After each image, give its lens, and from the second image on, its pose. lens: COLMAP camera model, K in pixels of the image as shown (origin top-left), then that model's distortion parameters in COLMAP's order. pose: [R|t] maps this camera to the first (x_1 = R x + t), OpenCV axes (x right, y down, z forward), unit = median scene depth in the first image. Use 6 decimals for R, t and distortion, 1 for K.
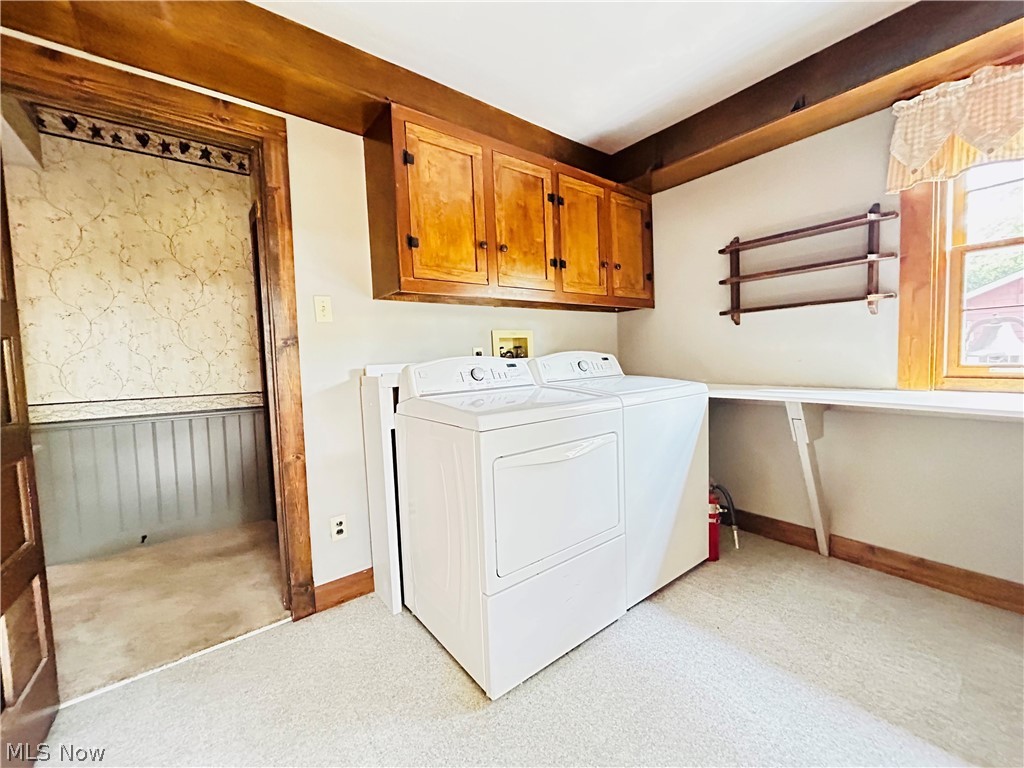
lens RADIAL K [[411.2, 0, 511.8], [0, 411.2, 381.9], [0, 0, 1]] dist [-0.002707, 0.001412]
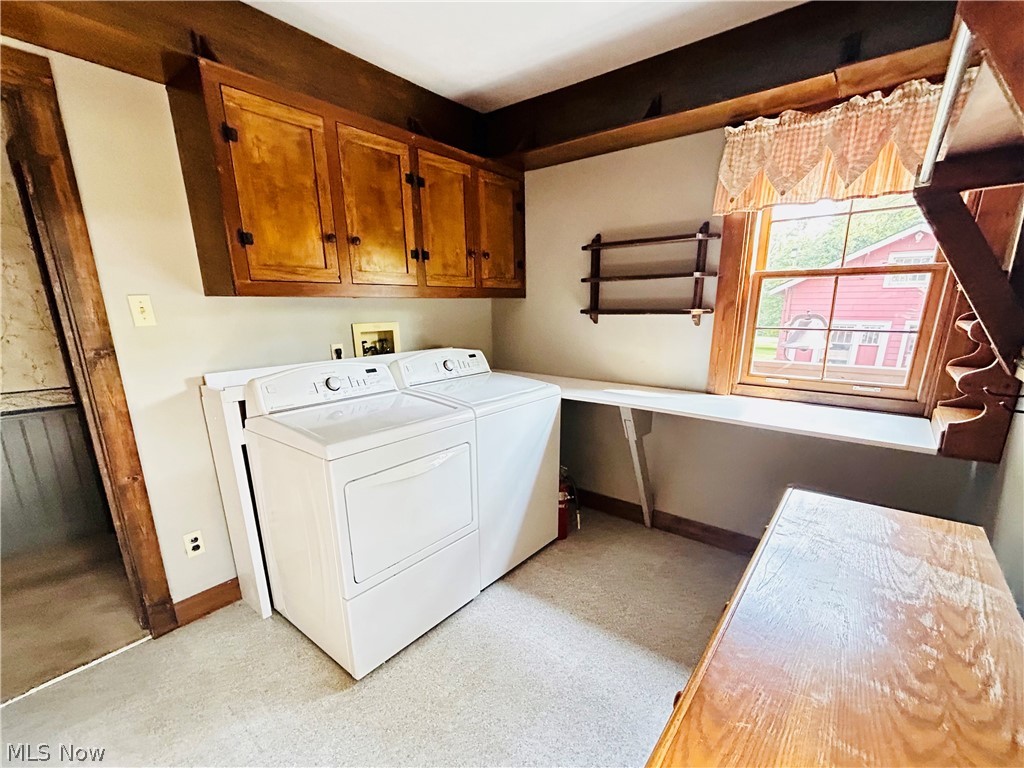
lens RADIAL K [[451.6, 0, 502.1], [0, 451.6, 429.2], [0, 0, 1]] dist [-0.002139, 0.000657]
pose [[0.975723, -0.041205, 0.215098, 0.072286], [-0.000235, 0.981944, 0.189170, -0.116465], [-0.219009, -0.184628, 0.958096, -0.130916]]
